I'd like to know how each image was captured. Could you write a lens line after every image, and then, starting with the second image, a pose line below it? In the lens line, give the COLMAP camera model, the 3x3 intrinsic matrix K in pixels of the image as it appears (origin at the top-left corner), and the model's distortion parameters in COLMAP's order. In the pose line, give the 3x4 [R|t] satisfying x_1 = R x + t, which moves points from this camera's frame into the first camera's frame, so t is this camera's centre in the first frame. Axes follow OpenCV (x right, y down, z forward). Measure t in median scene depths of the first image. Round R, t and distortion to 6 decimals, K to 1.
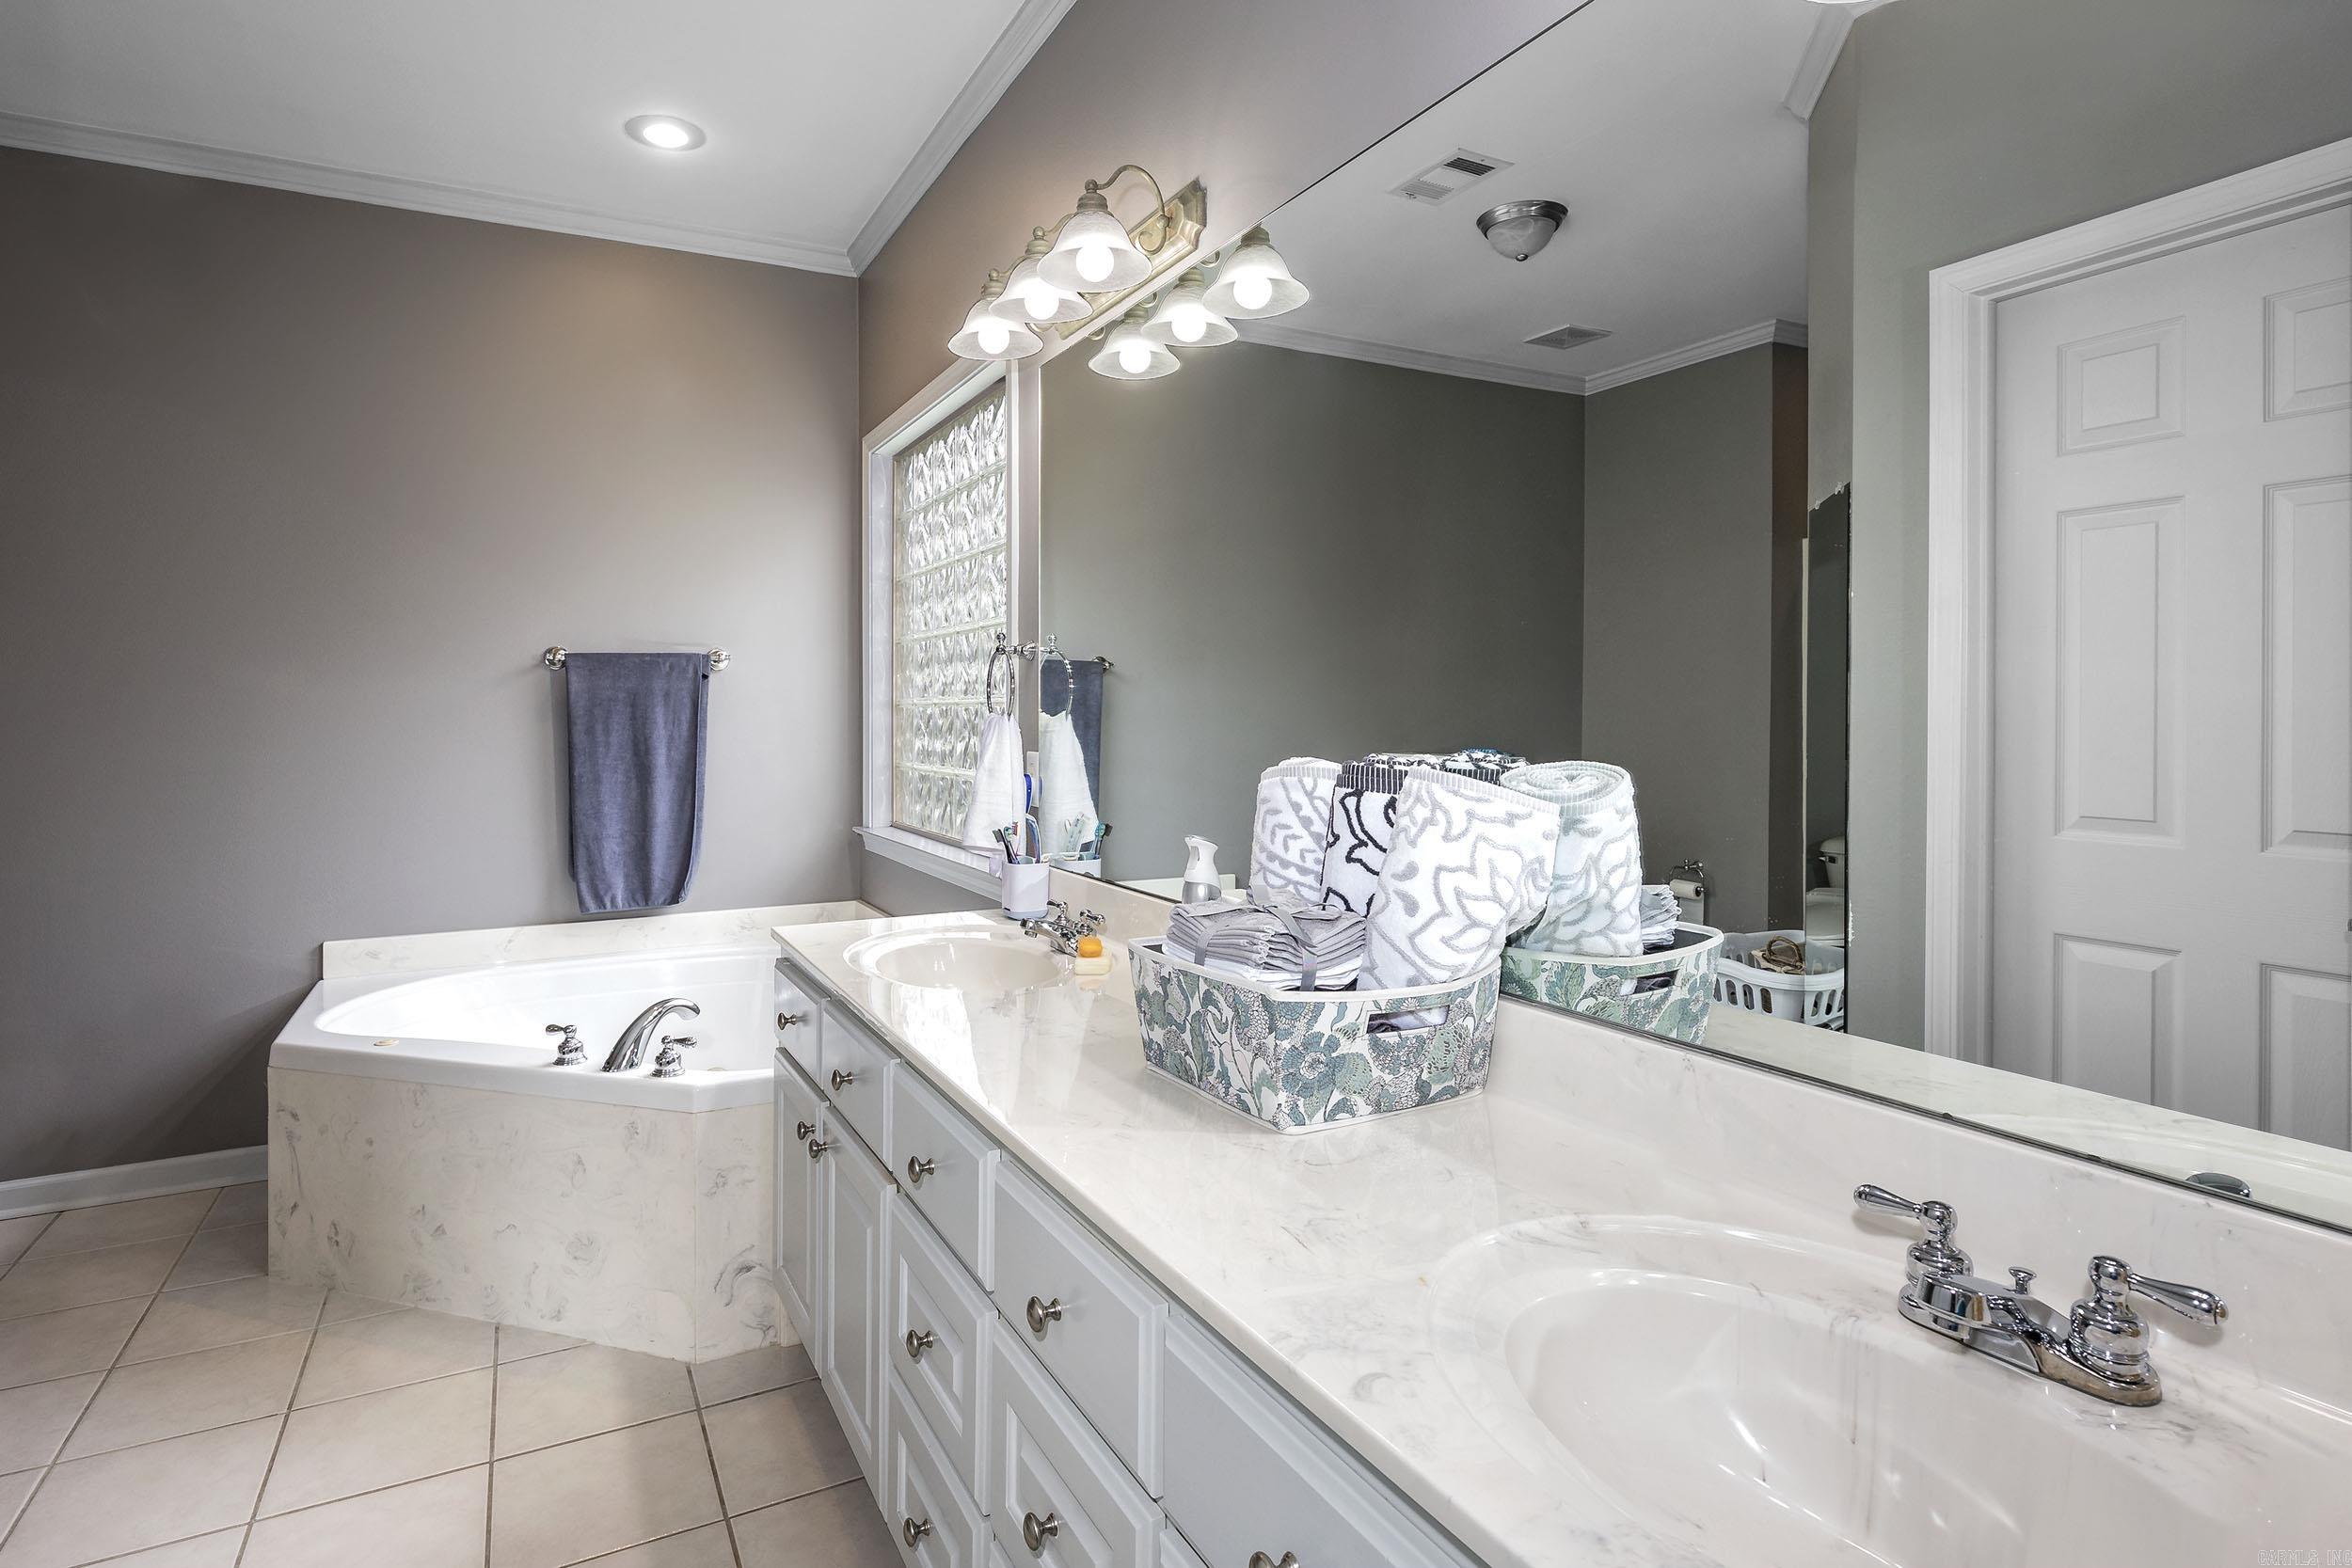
lens RADIAL K [[1196.1, 0, 1125.1], [0, 1196.1, 715.7], [0, 0, 1]] dist [0.002632, 0.000537]
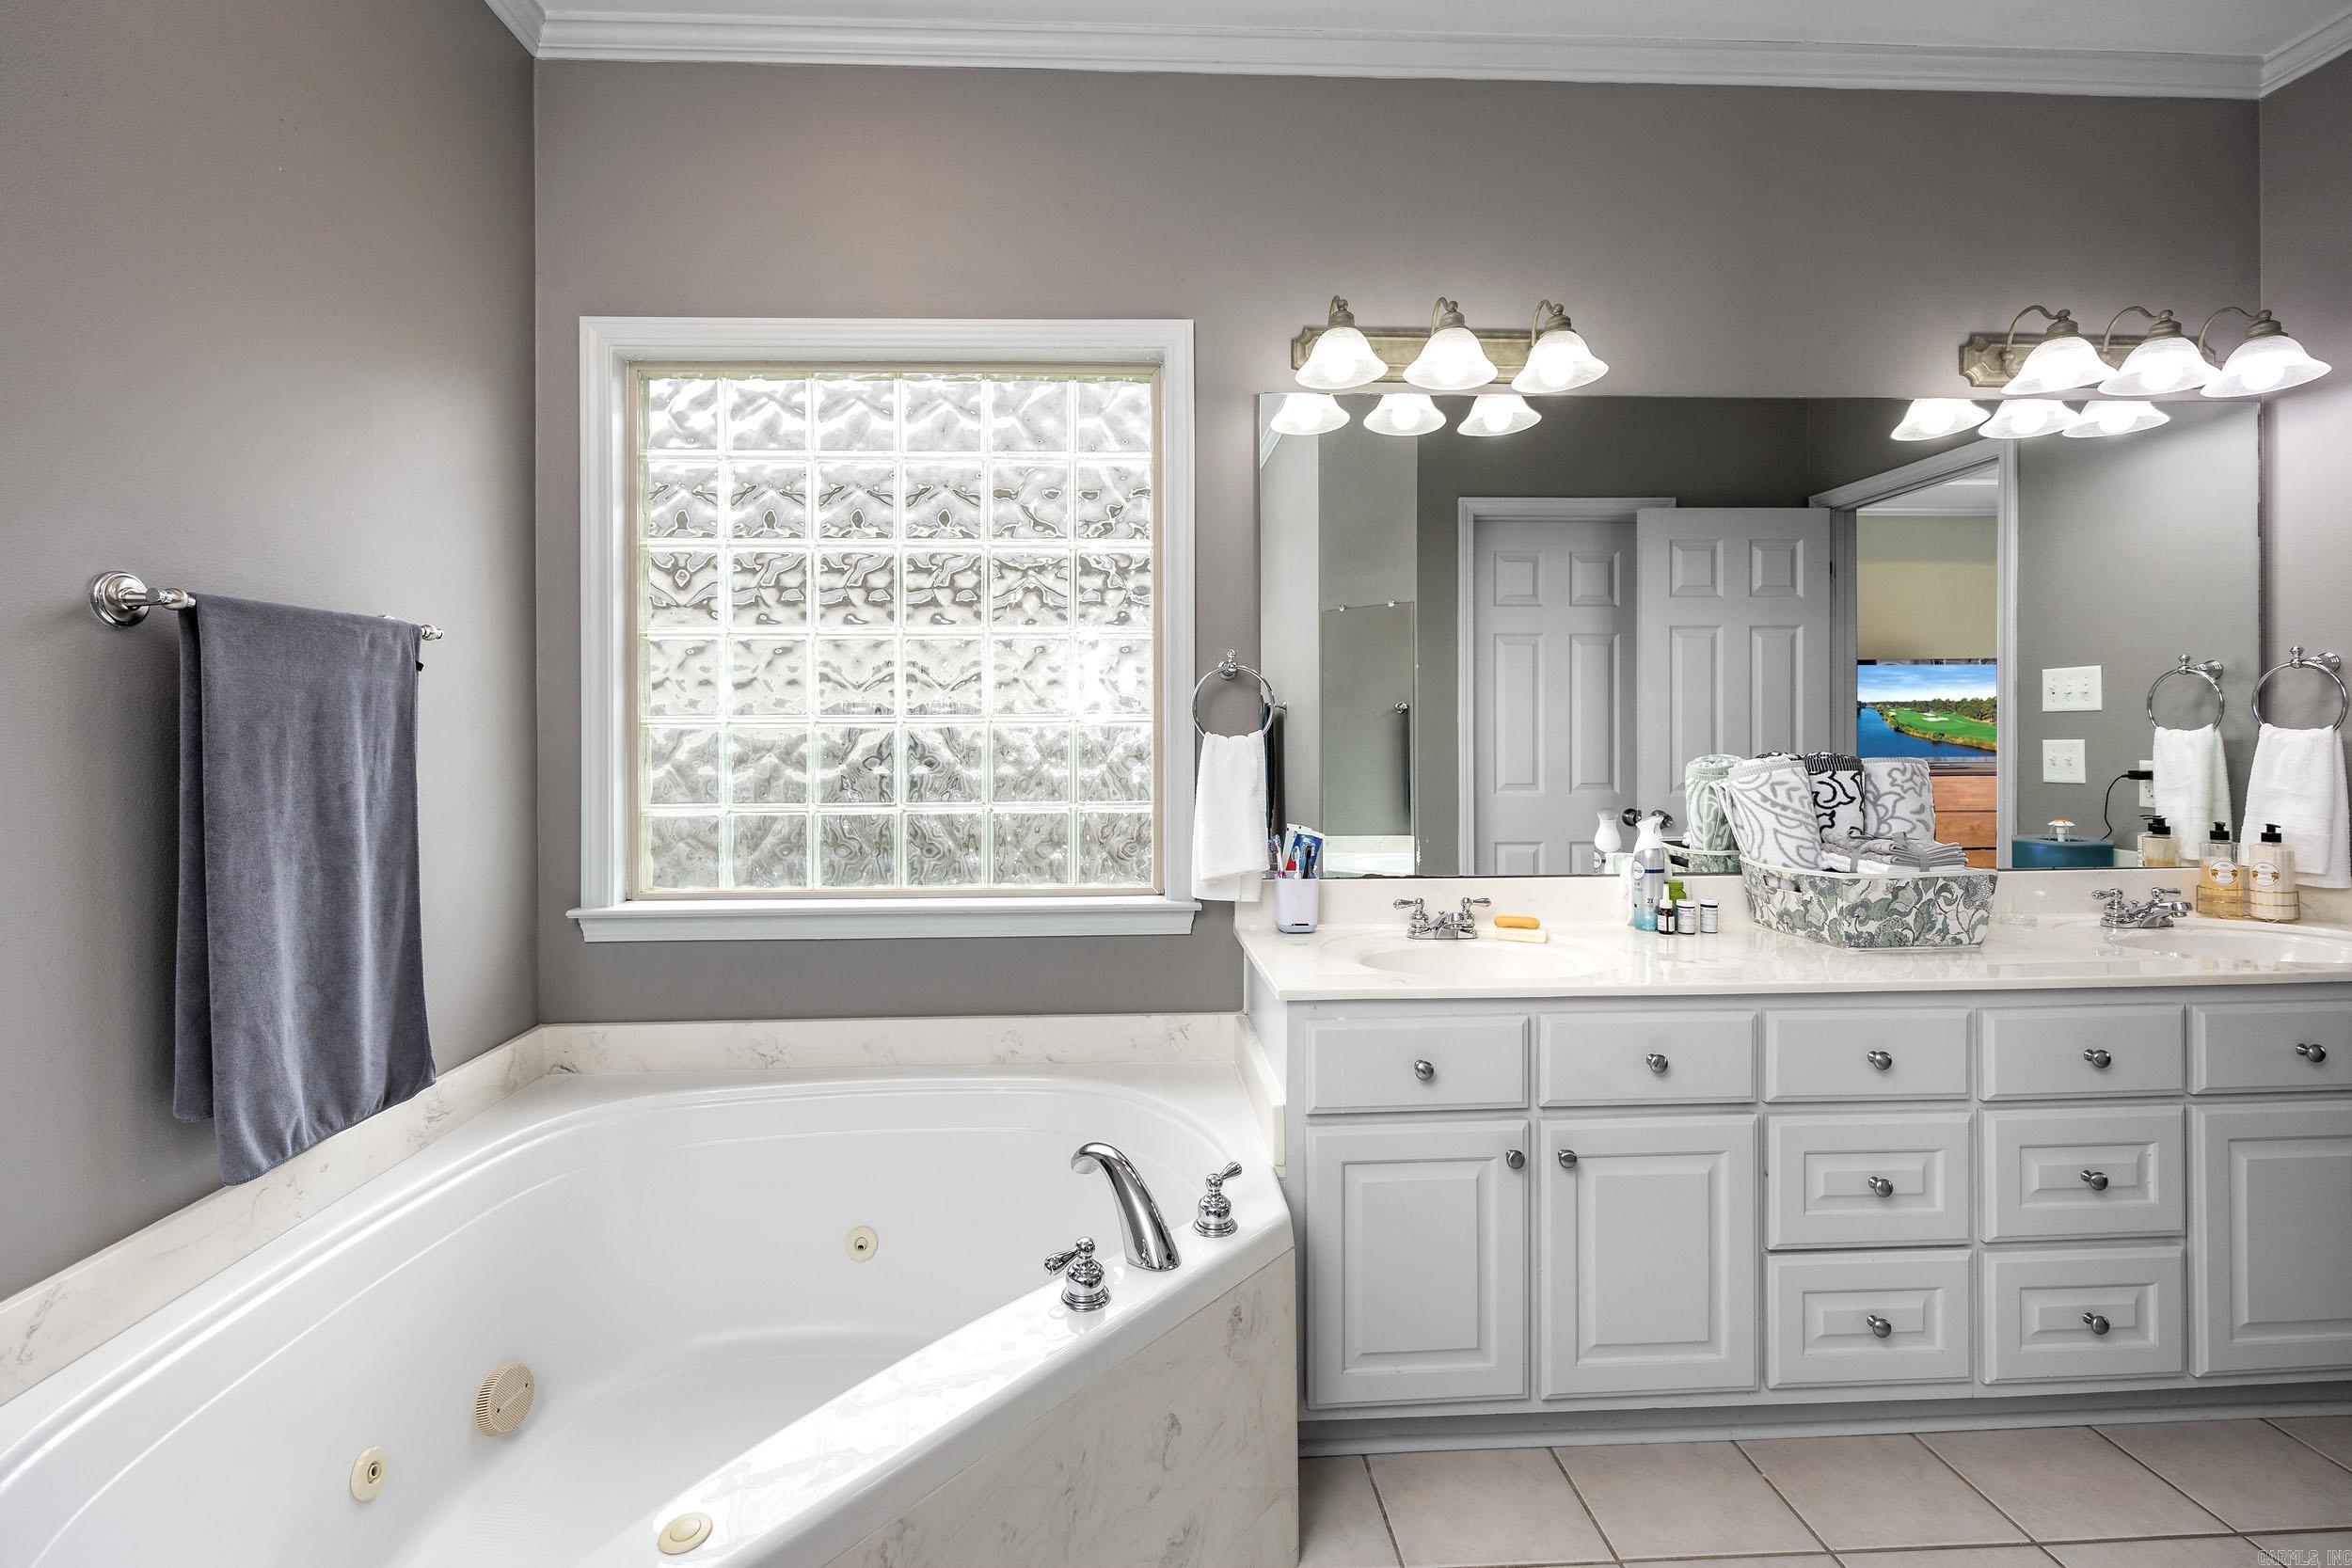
lens RADIAL K [[977.6, 0, 1159.9], [0, 977.6, 742.1], [0, 0, 1]] dist [-0.003105, -0.000166]
pose [[0.413153, -0.004079, 0.910653, -0.676633], [0.006320, 0.999979, 0.001611, 0.003002], [-0.910640, 0.005090, 0.413170, 0.569153]]
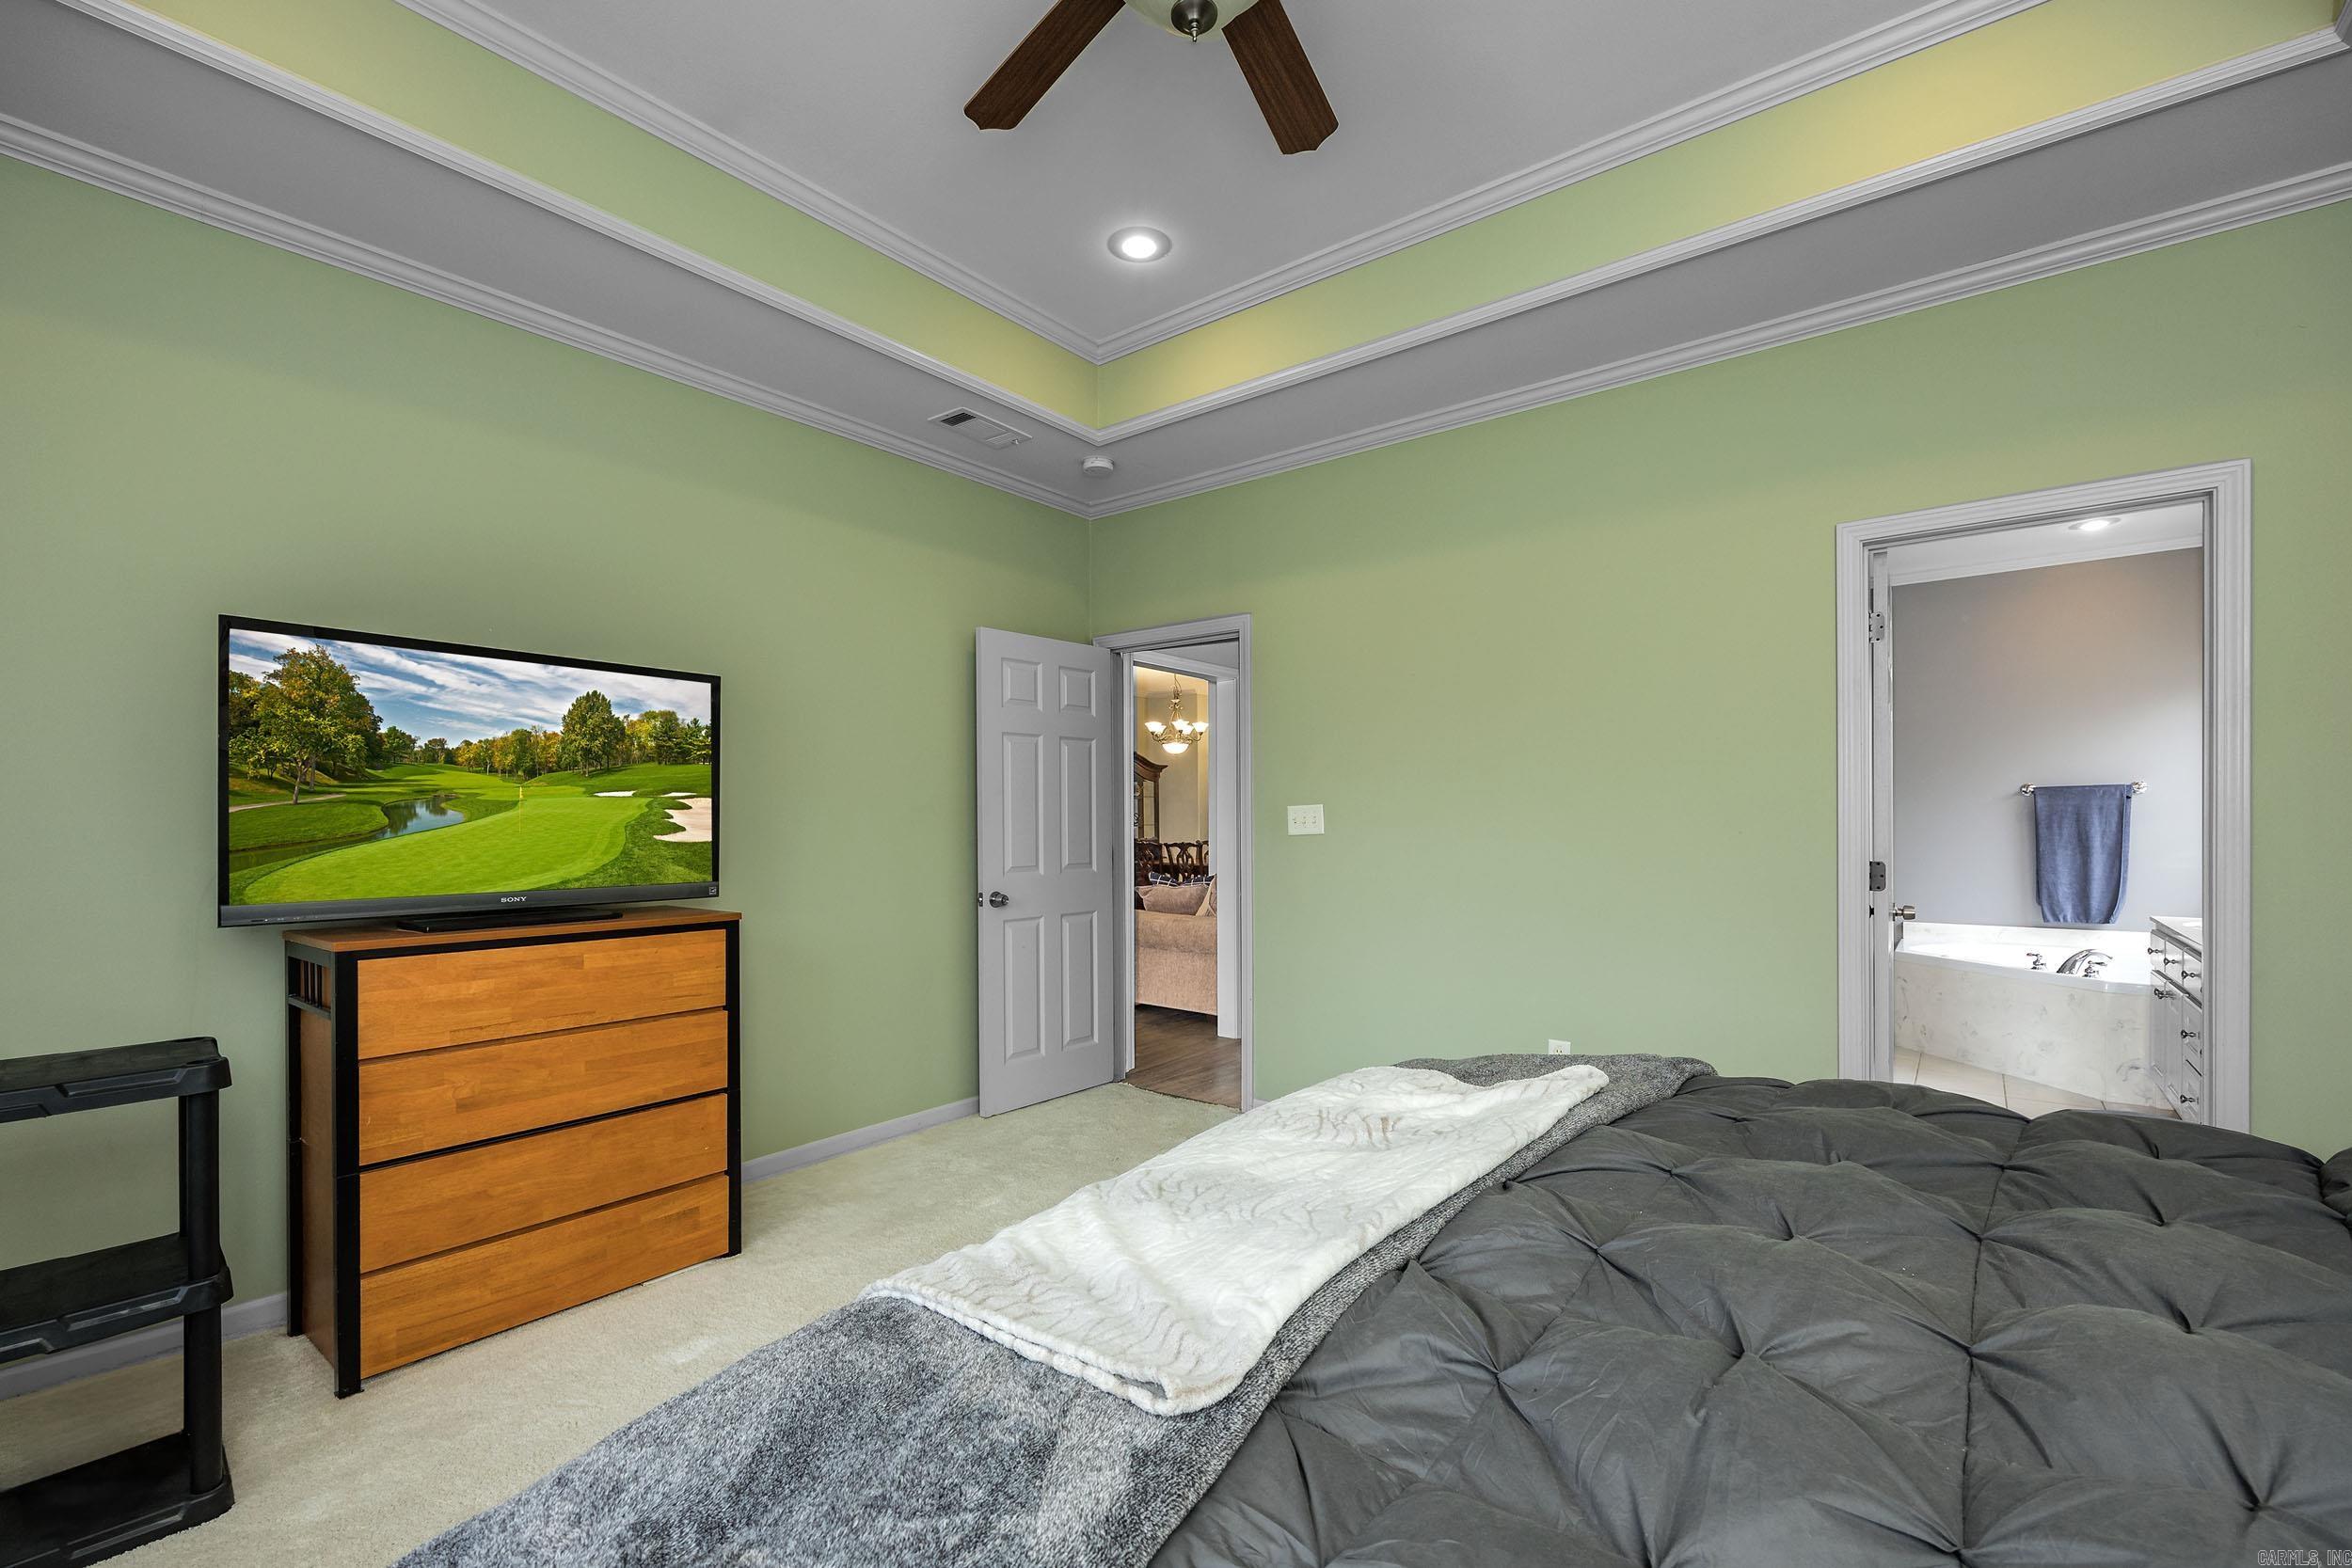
lens RADIAL K [[977.6, 0, 1170.1], [0, 977.6, 806.9], [0, 0, 1]] dist [-0.003105, -0.000166]
pose [[0.403611, -0.006441, -0.914908, 0.440655], [-0.002322, 0.999965, -0.008064, -0.004341], [0.914928, 0.005380, 0.403582, -0.979091]]
